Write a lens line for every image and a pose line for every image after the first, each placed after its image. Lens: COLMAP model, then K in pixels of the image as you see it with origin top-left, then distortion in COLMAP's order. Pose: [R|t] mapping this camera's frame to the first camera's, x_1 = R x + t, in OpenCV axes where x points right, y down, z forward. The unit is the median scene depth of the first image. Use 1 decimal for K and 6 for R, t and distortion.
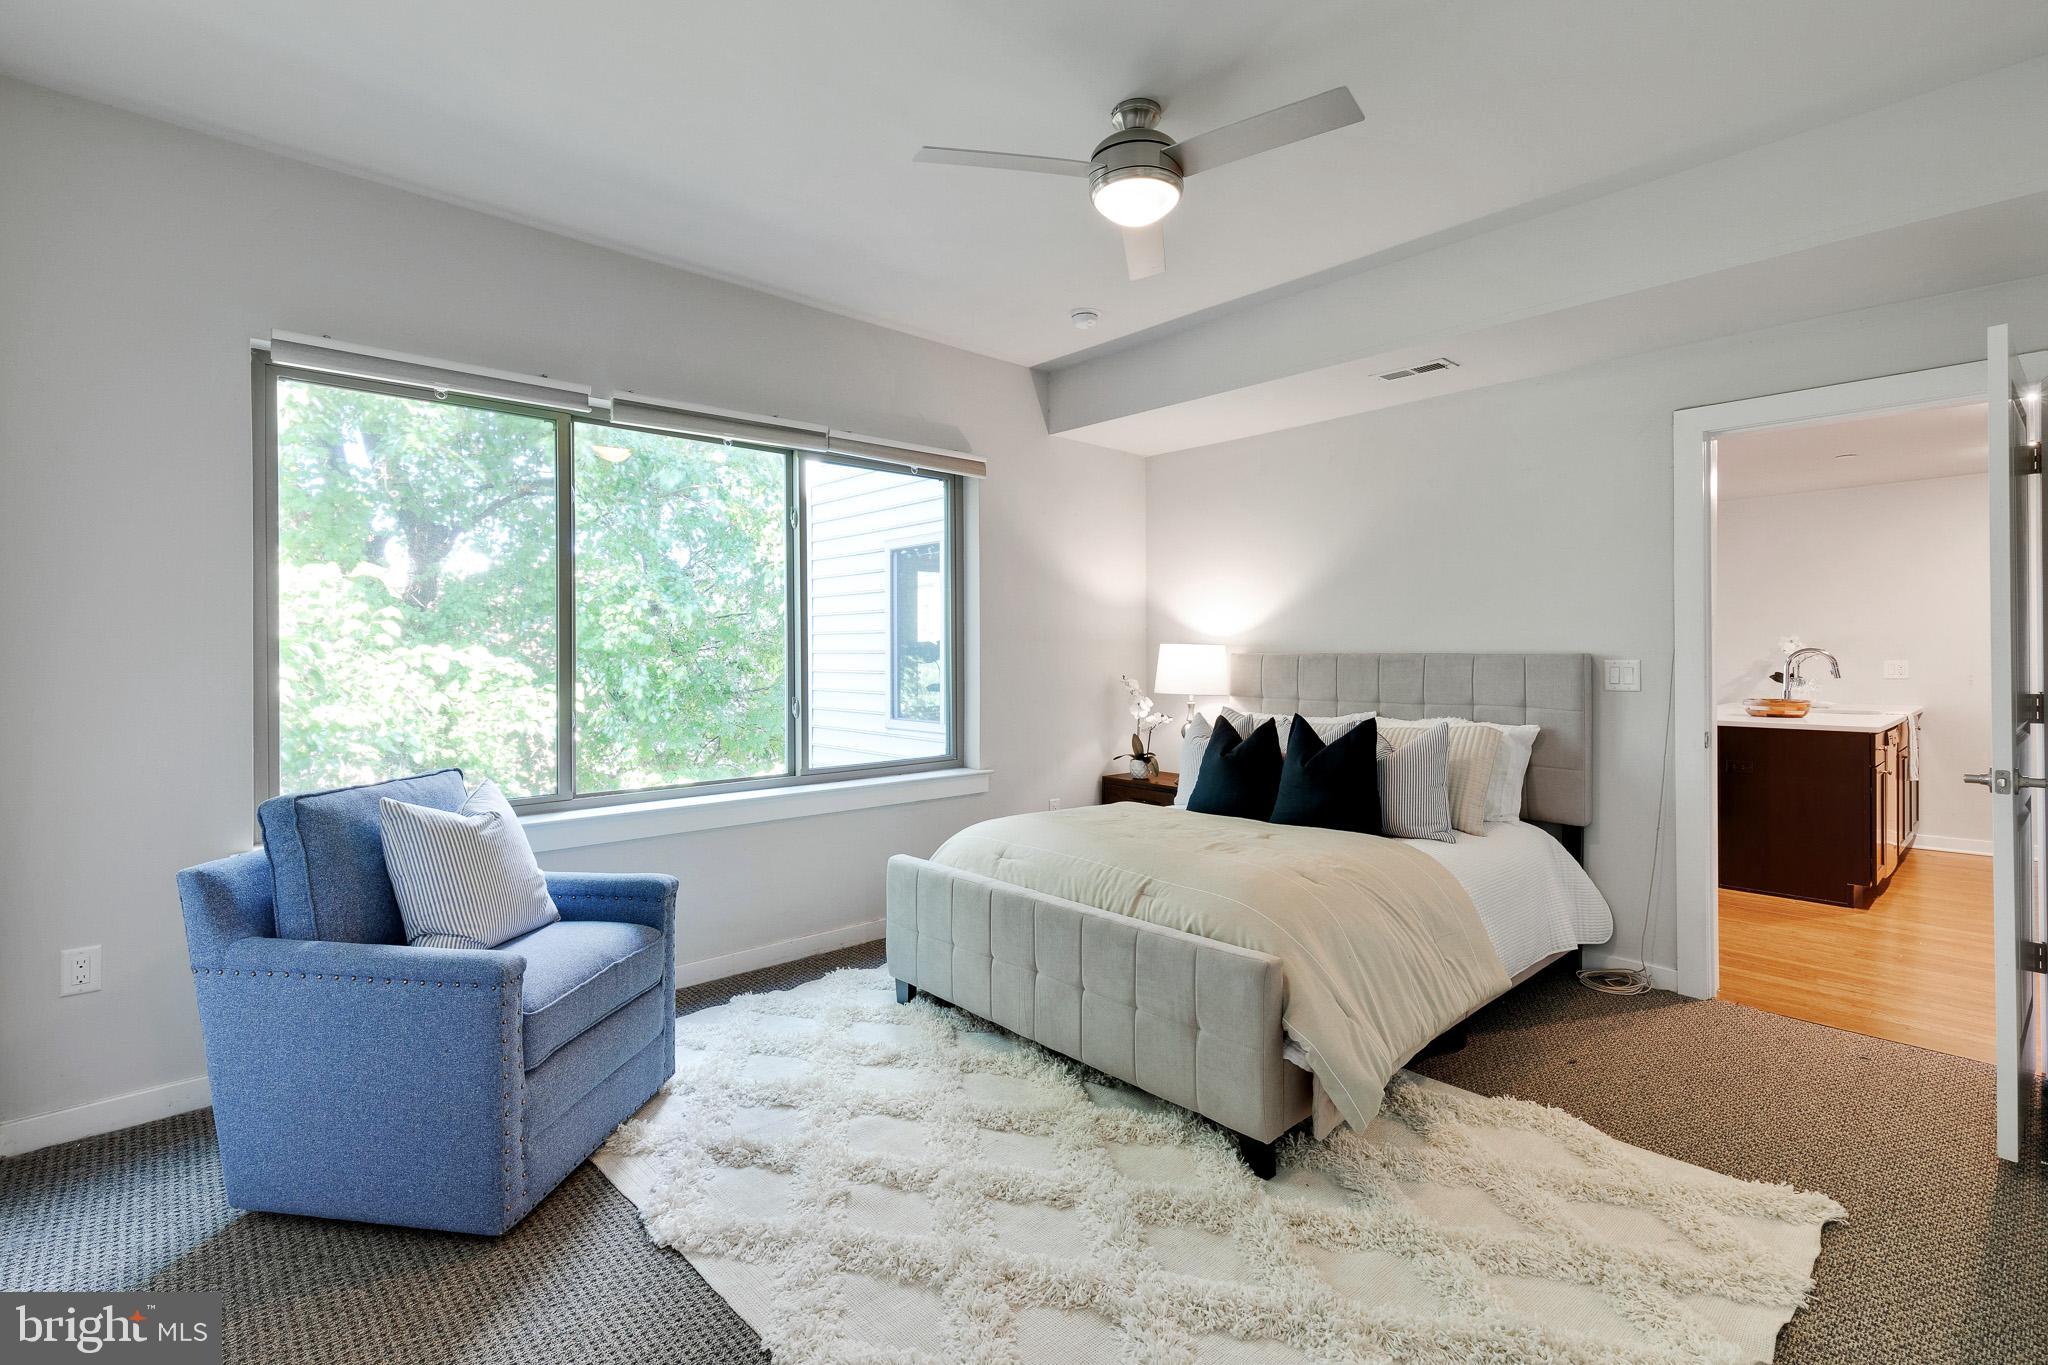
lens RADIAL K [[933.9, 0, 1017.0], [0, 933.9, 657.2], [0, 0, 1]] dist [-0.000720, -0.000530]
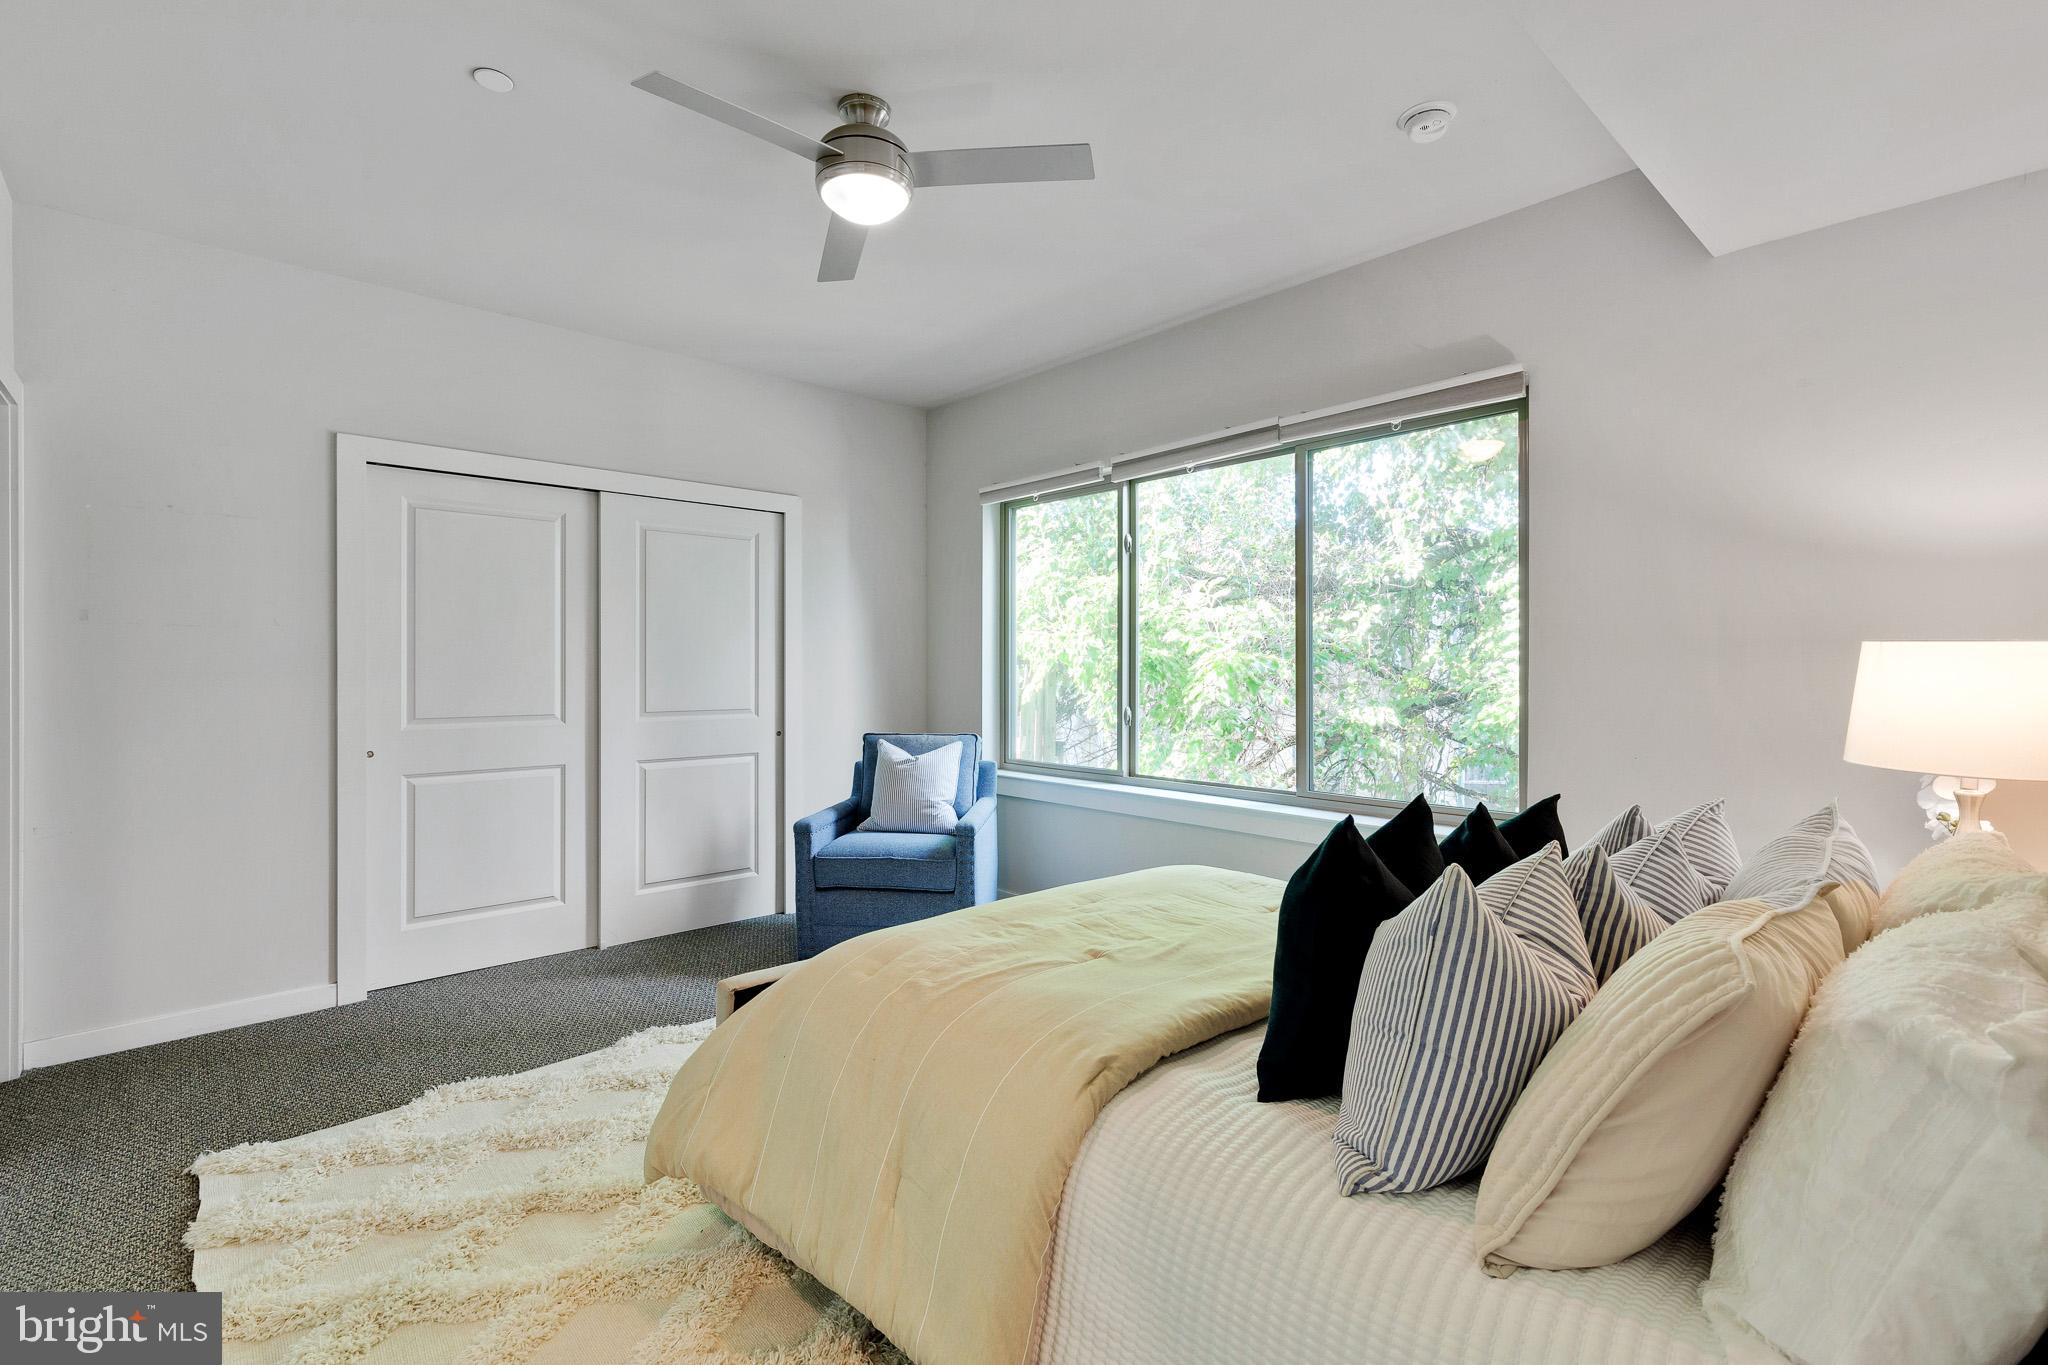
lens RADIAL K [[933.9, 0, 1017.0], [0, 933.9, 657.2], [0, 0, 1]] dist [-0.000720, -0.000530]
pose [[-0.007154, 0.006763, -0.999952, 0.742607], [0.014093, 0.999878, 0.006662, -0.029153], [0.999875, -0.014045, -0.007249, 0.811124]]
